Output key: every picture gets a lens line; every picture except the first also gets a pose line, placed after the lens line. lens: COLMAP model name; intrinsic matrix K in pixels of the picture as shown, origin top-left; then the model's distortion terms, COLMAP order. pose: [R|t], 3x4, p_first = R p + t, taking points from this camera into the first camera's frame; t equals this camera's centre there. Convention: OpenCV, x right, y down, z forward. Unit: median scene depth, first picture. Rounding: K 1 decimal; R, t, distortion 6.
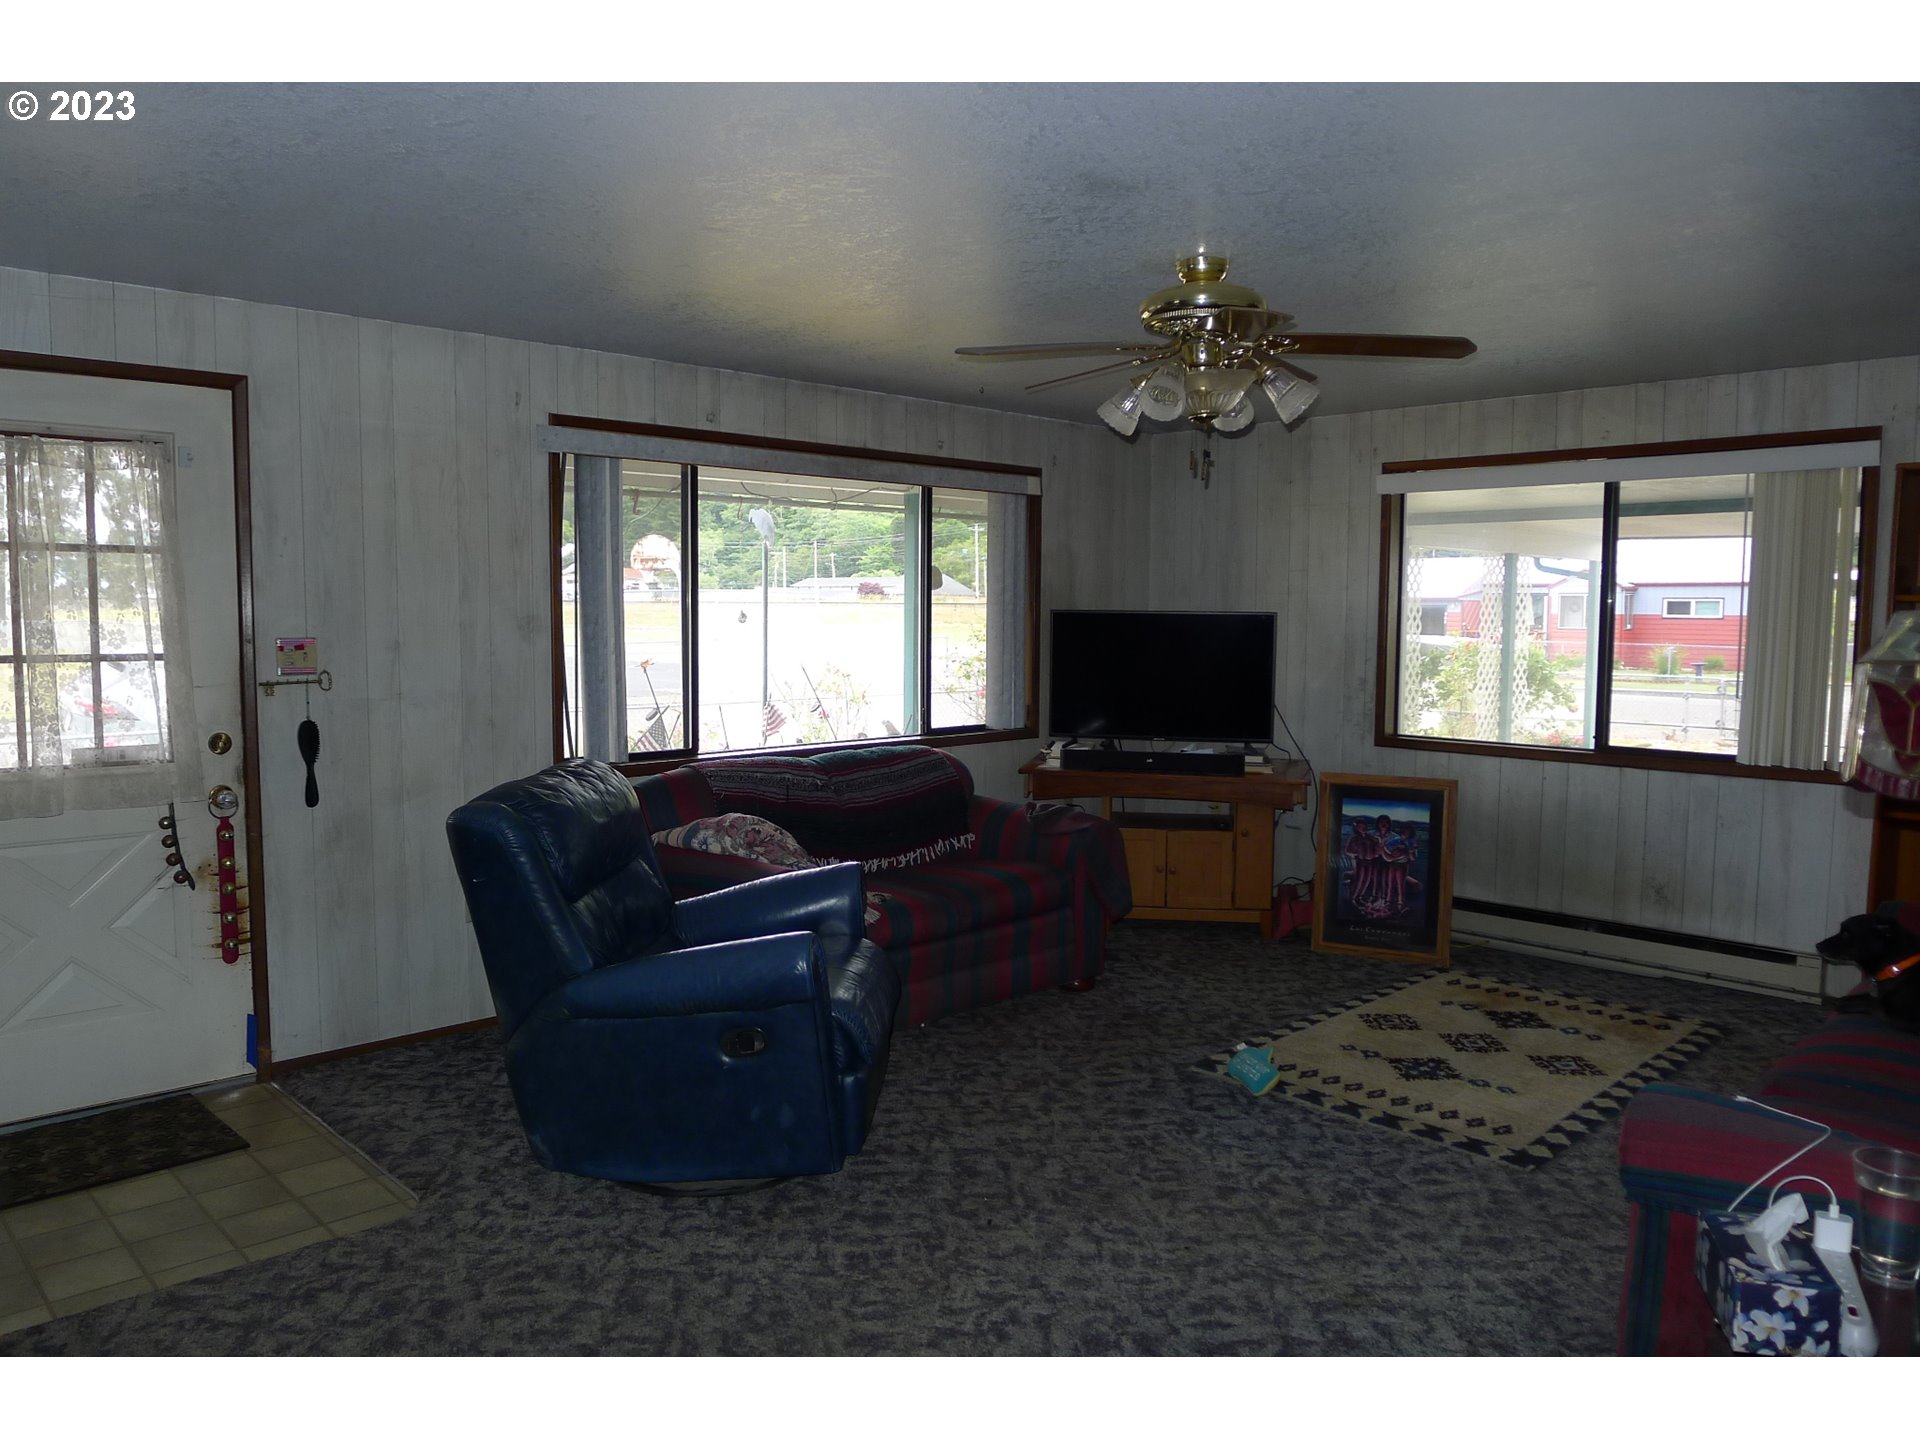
lens RADIAL K [[1388.5, 0, 960.0], [0, 1388.5, 720.0], [0, 0, 1]] dist [-0.026046, 0.000579]
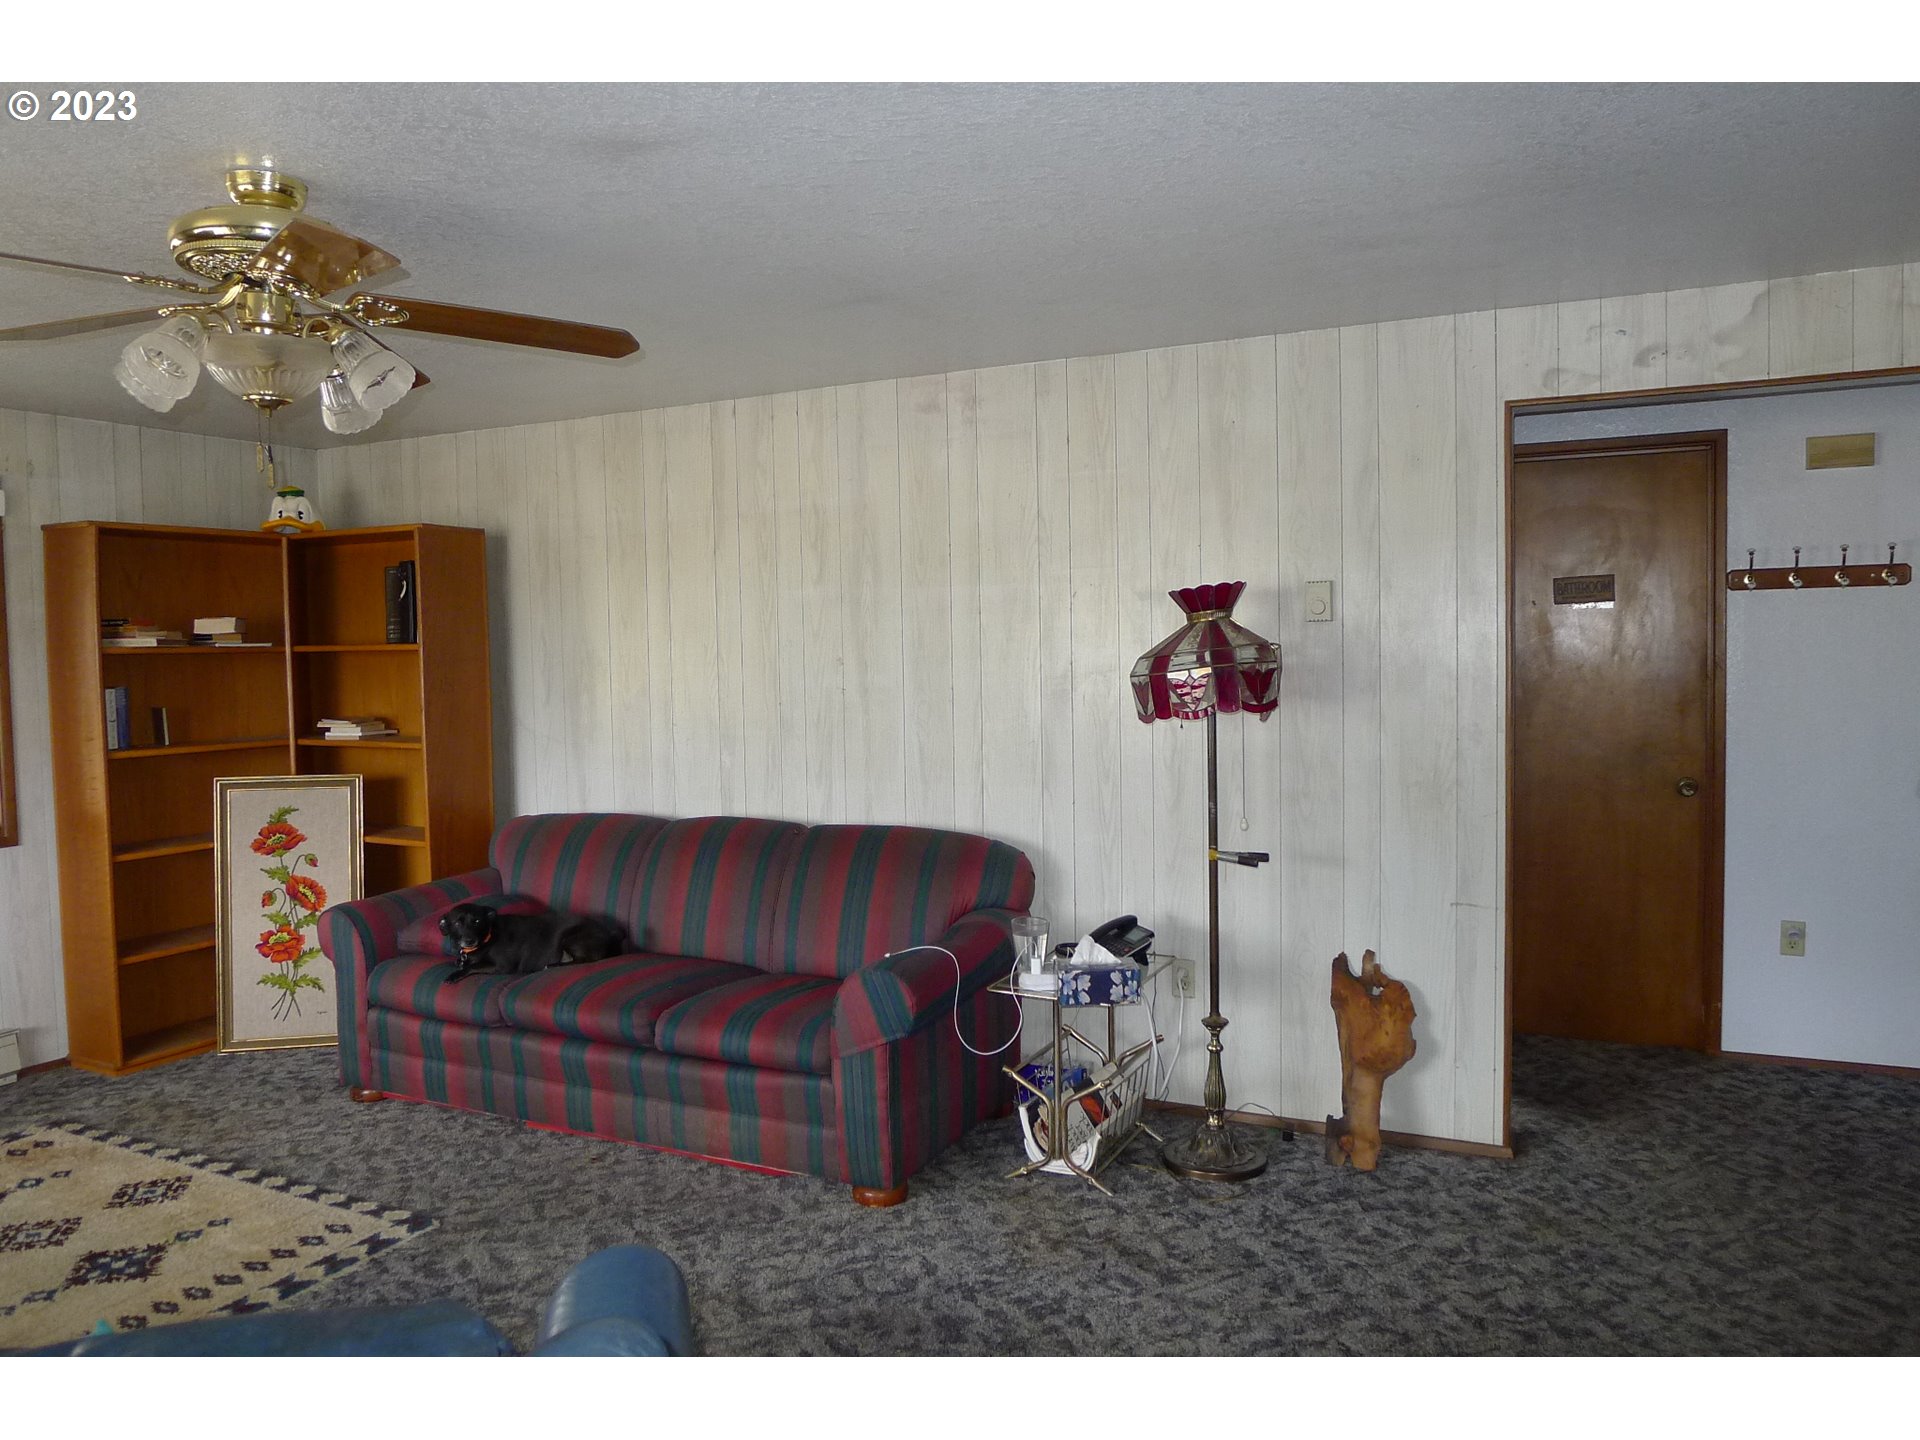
lens RADIAL K [[1388.5, 0, 960.0], [0, 1388.5, 720.0], [0, 0, 1]] dist [-0.026046, 0.000579]
pose [[-0.356253, -0.058070, 0.932583, -0.549126], [0.087040, 0.991665, 0.094999, -0.082901], [-0.930327, 0.115015, -0.348230, 0.838034]]
